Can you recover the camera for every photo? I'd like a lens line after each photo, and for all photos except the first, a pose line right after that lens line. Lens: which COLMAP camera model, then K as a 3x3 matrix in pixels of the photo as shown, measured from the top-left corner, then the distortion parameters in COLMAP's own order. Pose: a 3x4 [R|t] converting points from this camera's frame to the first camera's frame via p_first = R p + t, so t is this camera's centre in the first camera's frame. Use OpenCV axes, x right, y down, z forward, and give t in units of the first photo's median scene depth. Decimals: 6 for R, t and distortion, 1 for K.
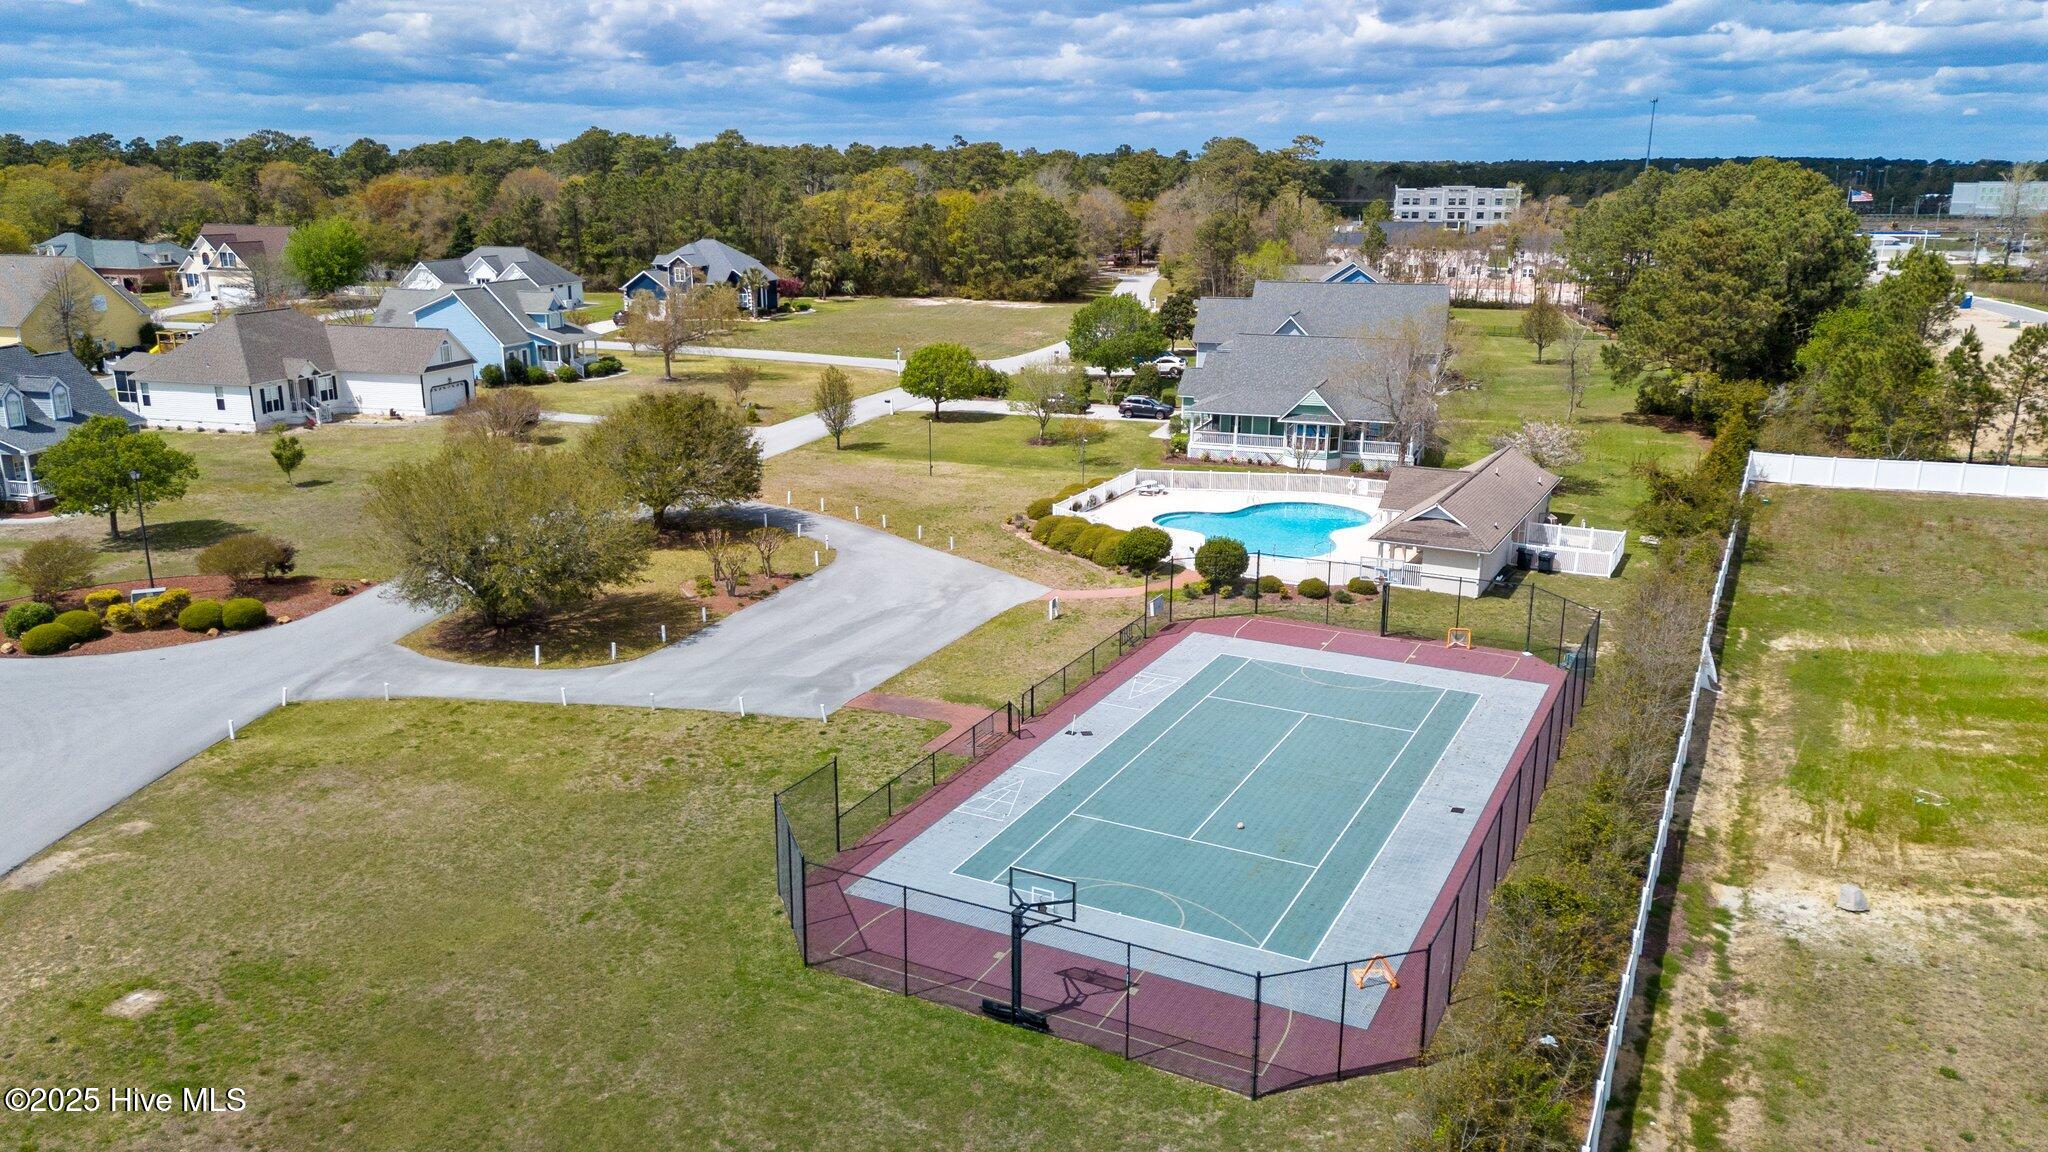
lens RADIAL K [[1509.2, 0, 1018.7], [0, 1509.2, 570.1], [0, 0, 1]] dist [0.085902, -0.077473]
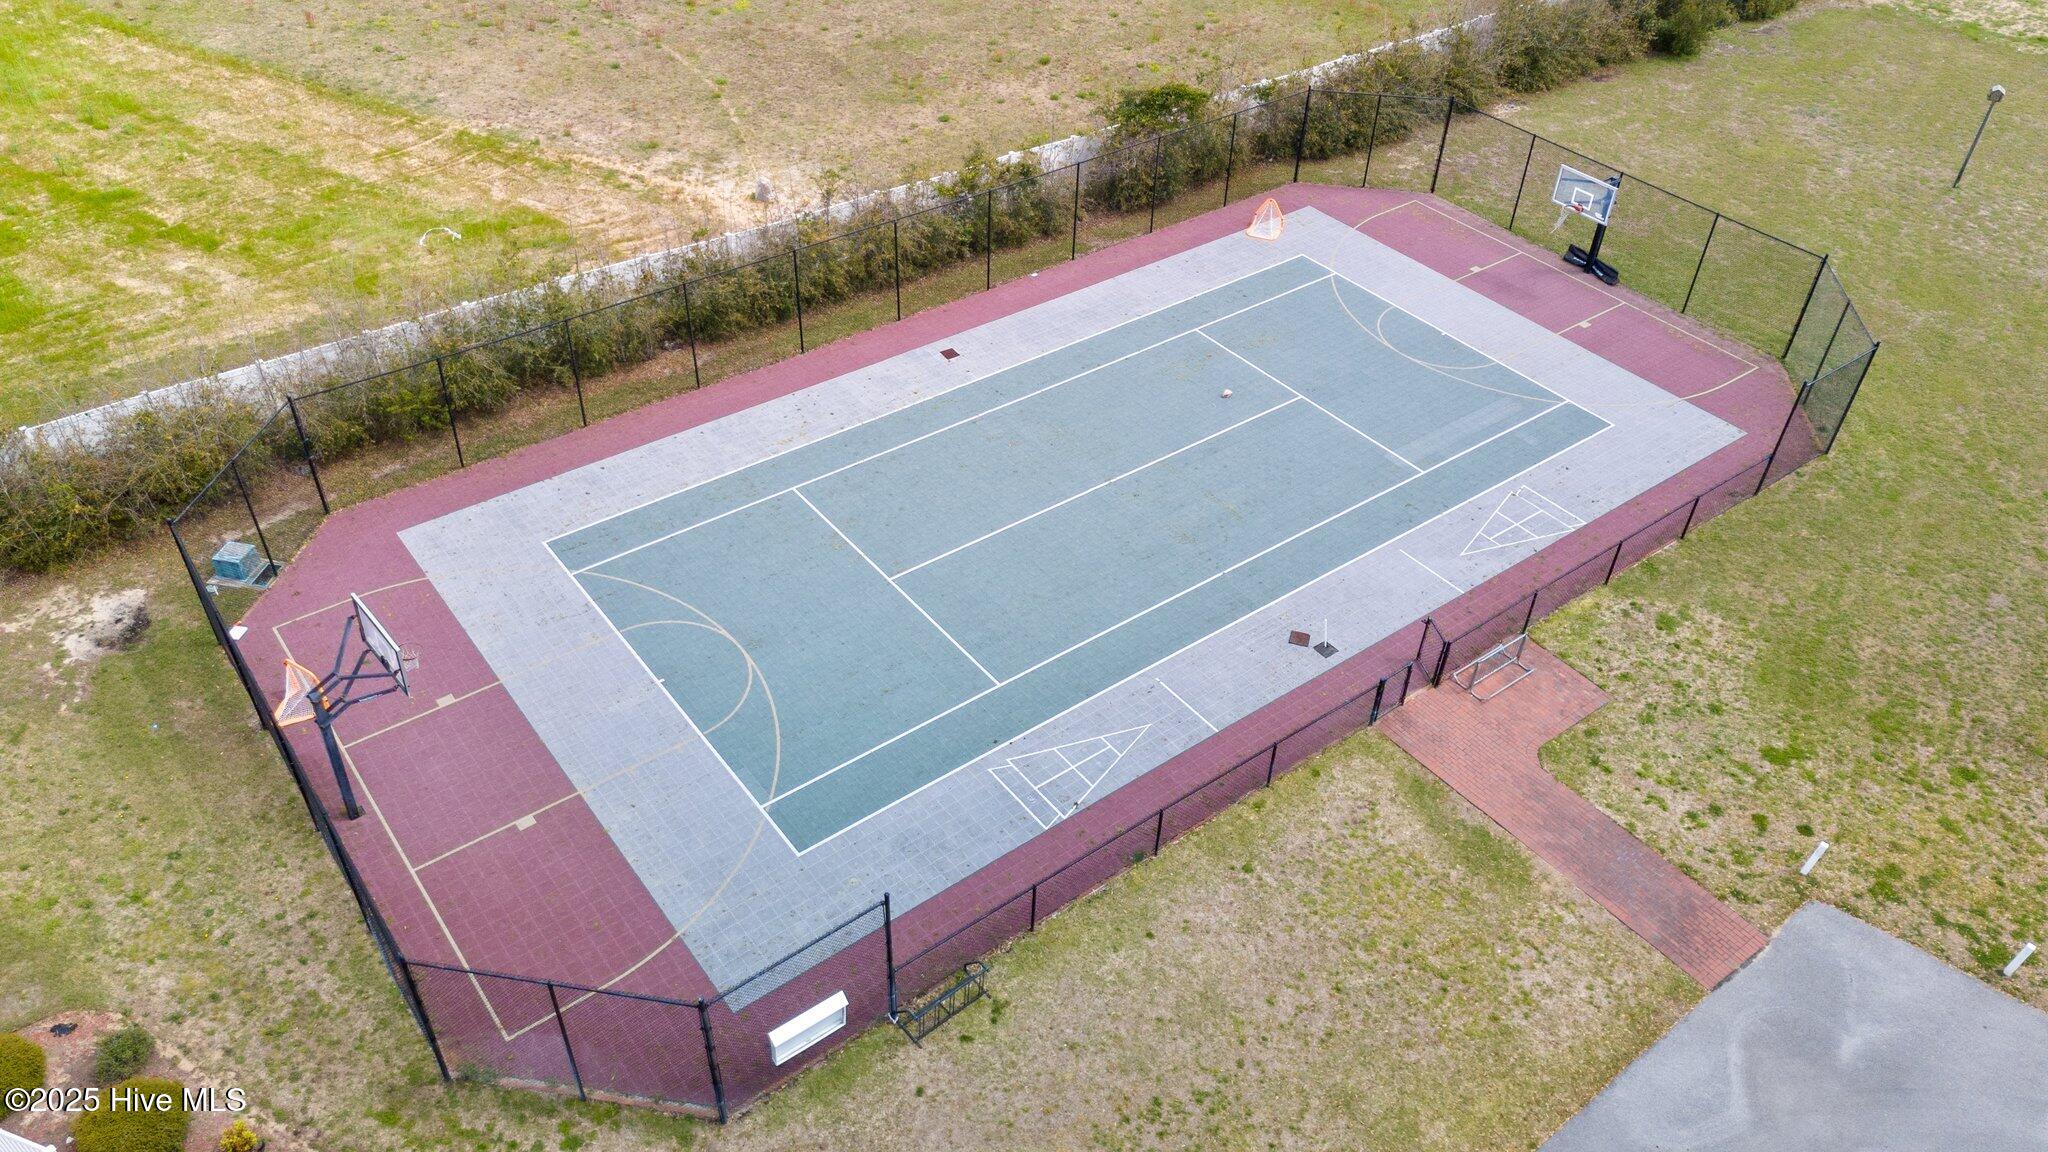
lens RADIAL K [[1528.8, 0, 1018.4], [0, 1528.8, 574.2], [0, 0, 1]] dist [0.088439, -0.084399]
pose [[-0.901308, -0.296891, 0.315435, -0.032933], [0.080858, 0.600081, 0.795842, -0.360643], [-0.425565, 0.742805, -0.516852, 1.285360]]
